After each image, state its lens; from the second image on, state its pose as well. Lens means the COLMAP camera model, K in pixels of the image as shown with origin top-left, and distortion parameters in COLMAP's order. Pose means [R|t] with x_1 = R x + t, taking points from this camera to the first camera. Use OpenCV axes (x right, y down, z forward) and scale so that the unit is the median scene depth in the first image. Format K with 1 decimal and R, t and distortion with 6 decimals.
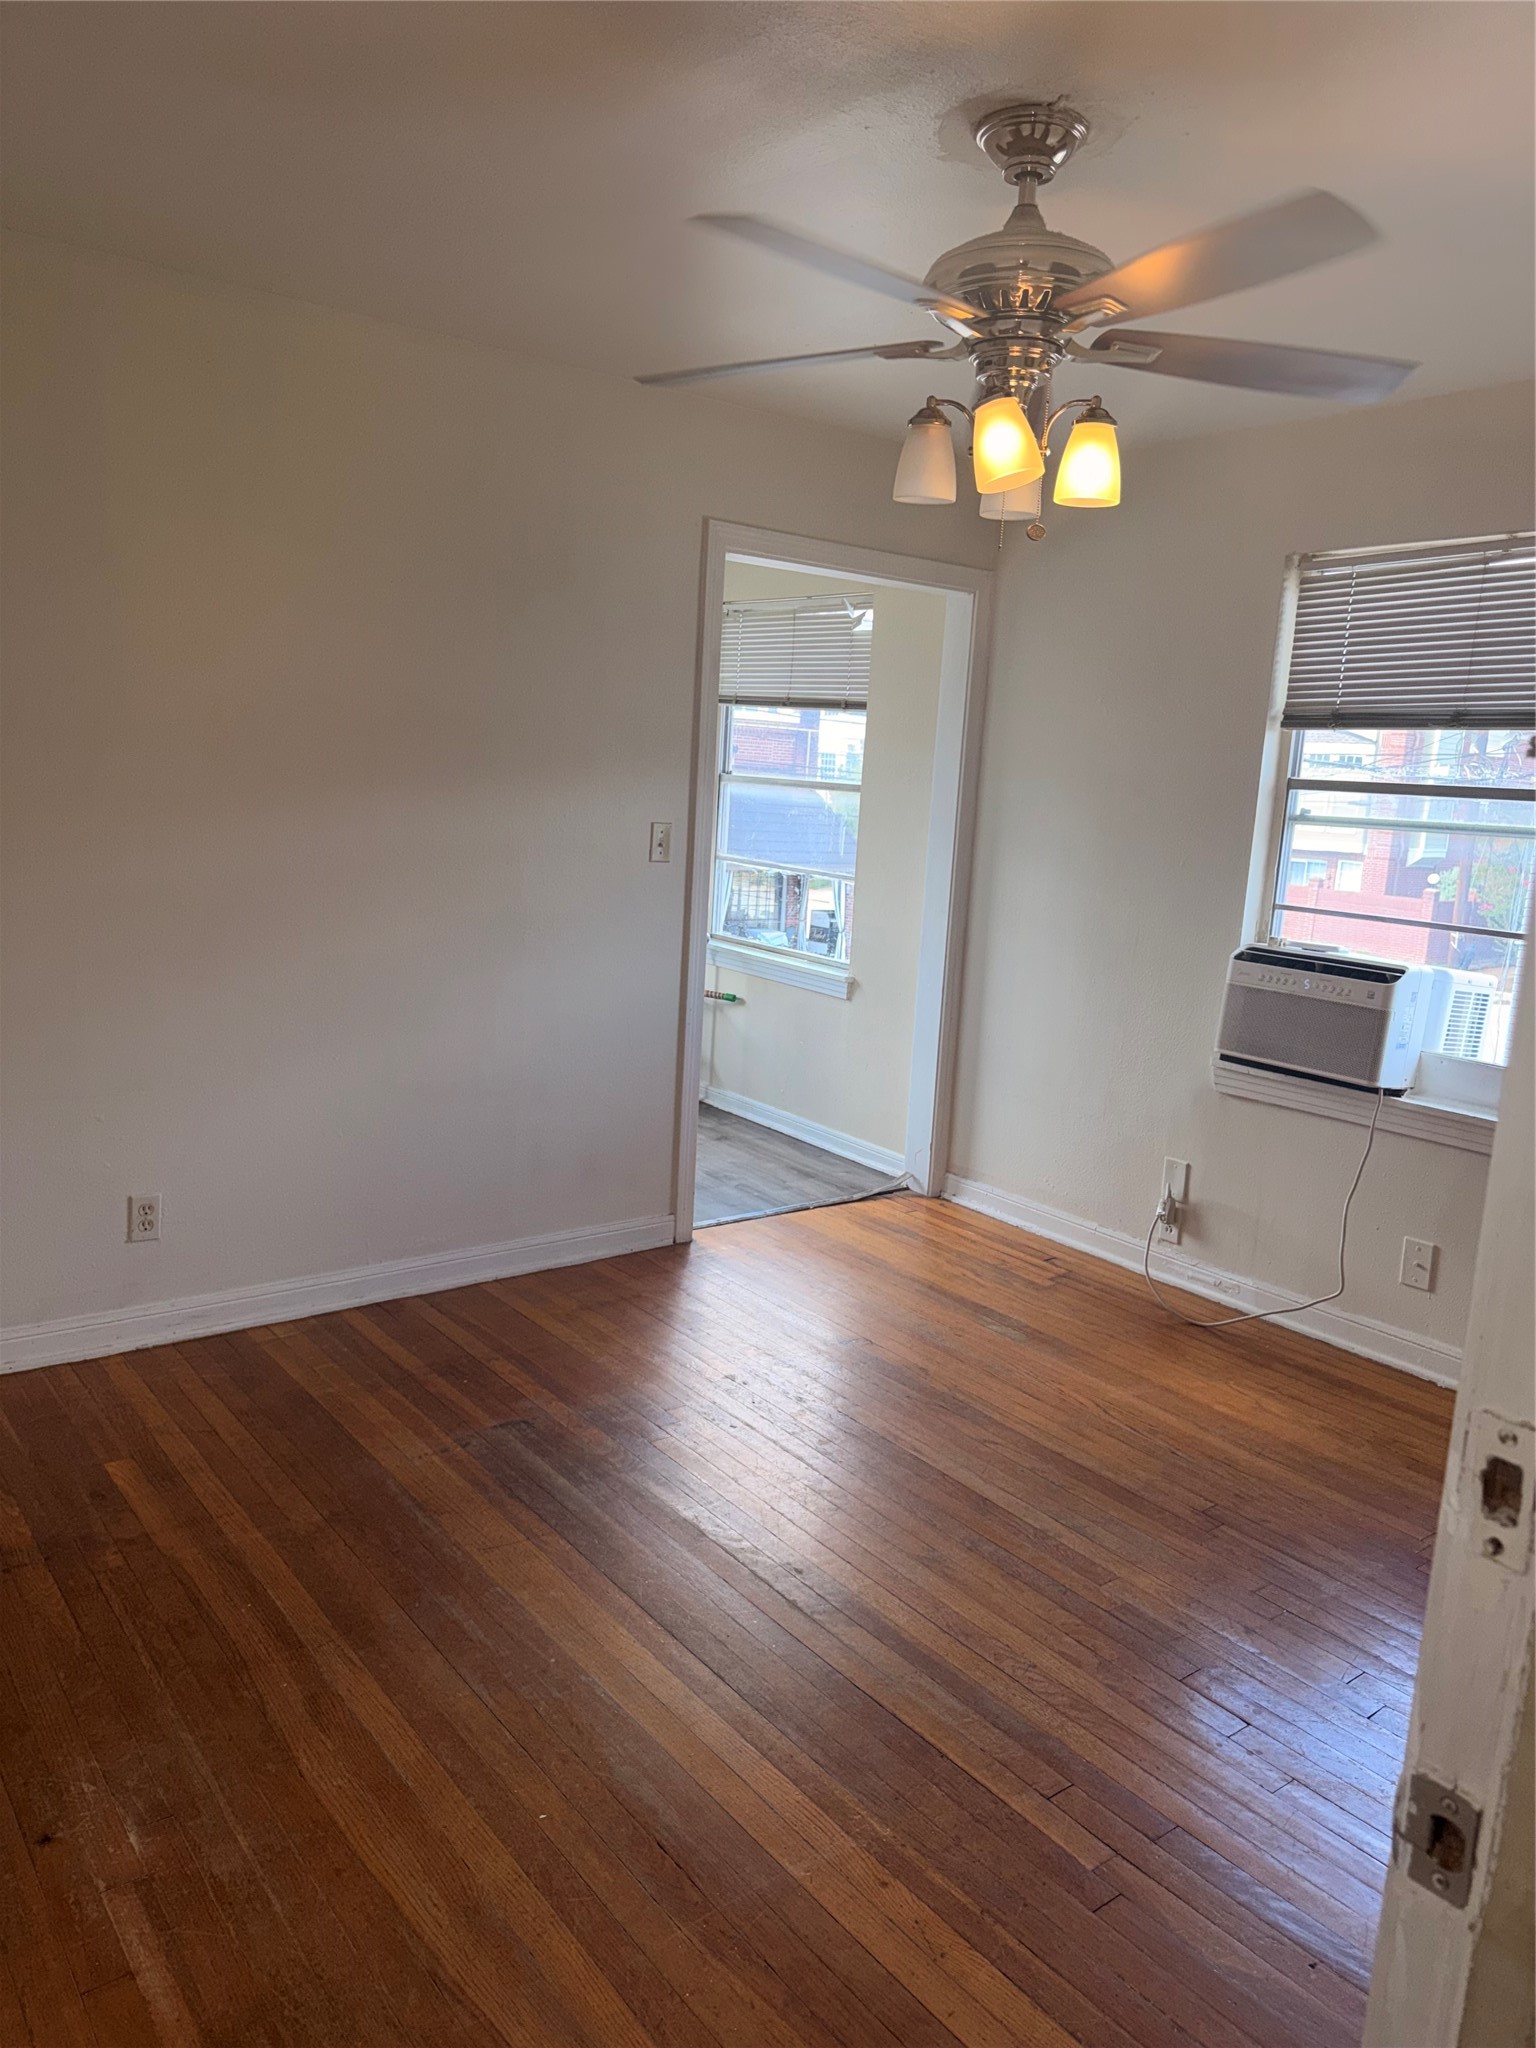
lens RADIAL K [[1447.1, 0, 772.8], [0, 1447.1, 1025.9], [0, 0, 1]] dist [0.003773, -0.002981]
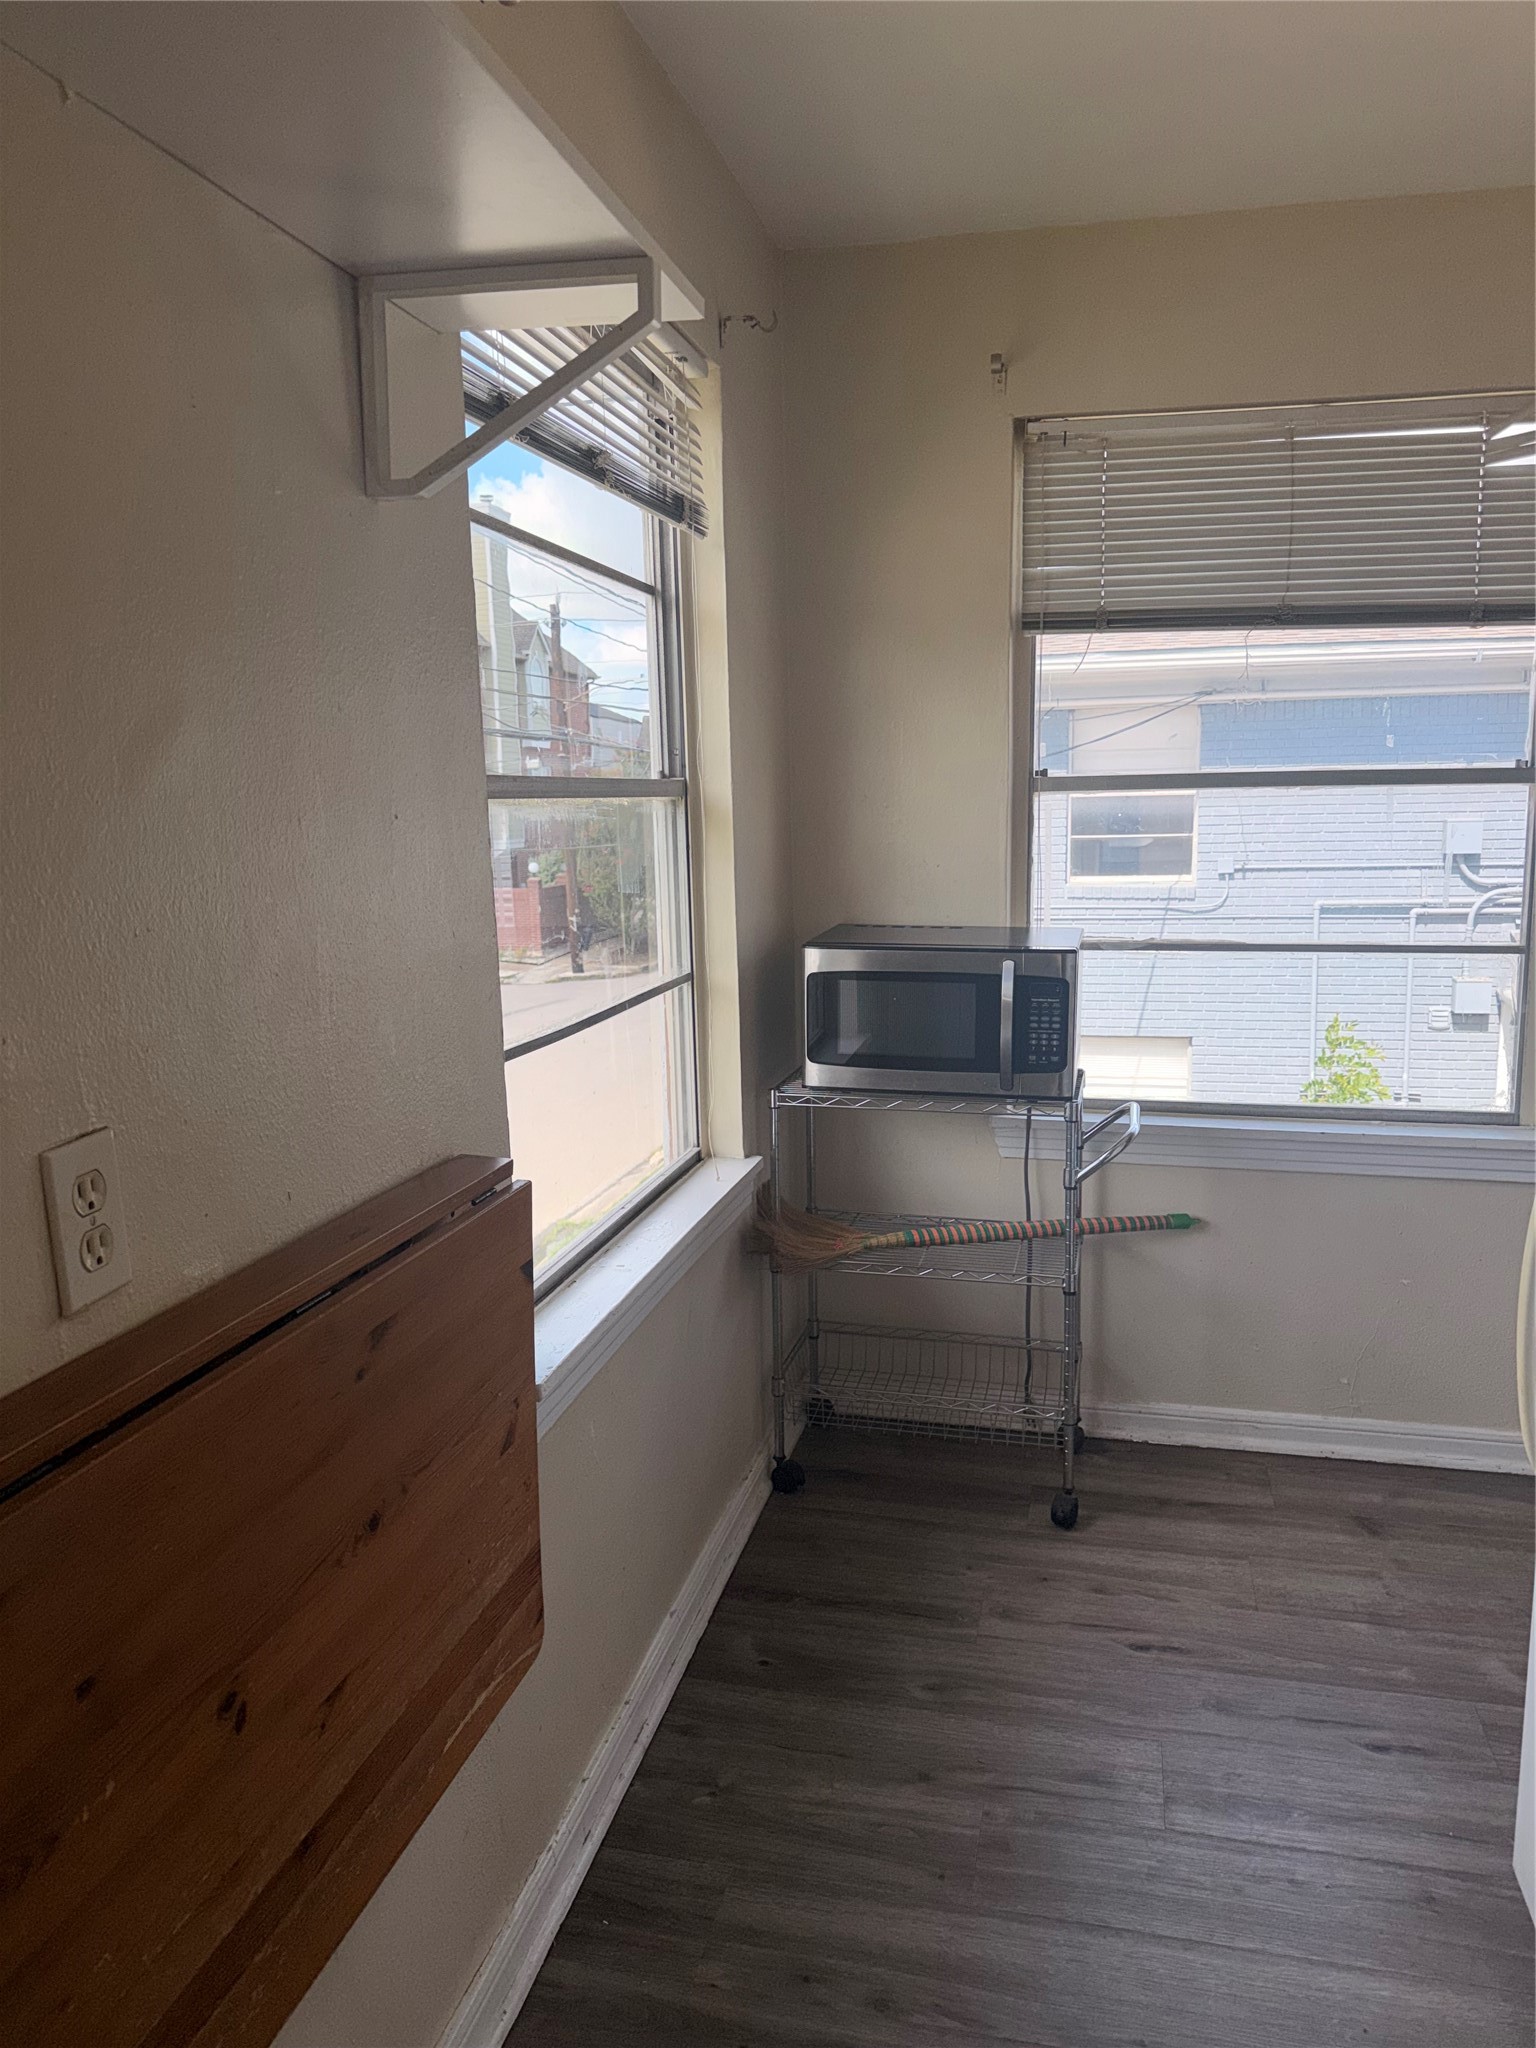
lens RADIAL K [[1447.1, 0, 774.5], [0, 1447.1, 1018.1], [0, 0, 1]] dist [0.003773, -0.002981]
pose [[0.766142, -0.162348, 0.621827, -0.433051], [0.166983, 0.984623, 0.051331, -0.137170], [-0.620599, 0.064507, 0.781470, 0.700526]]
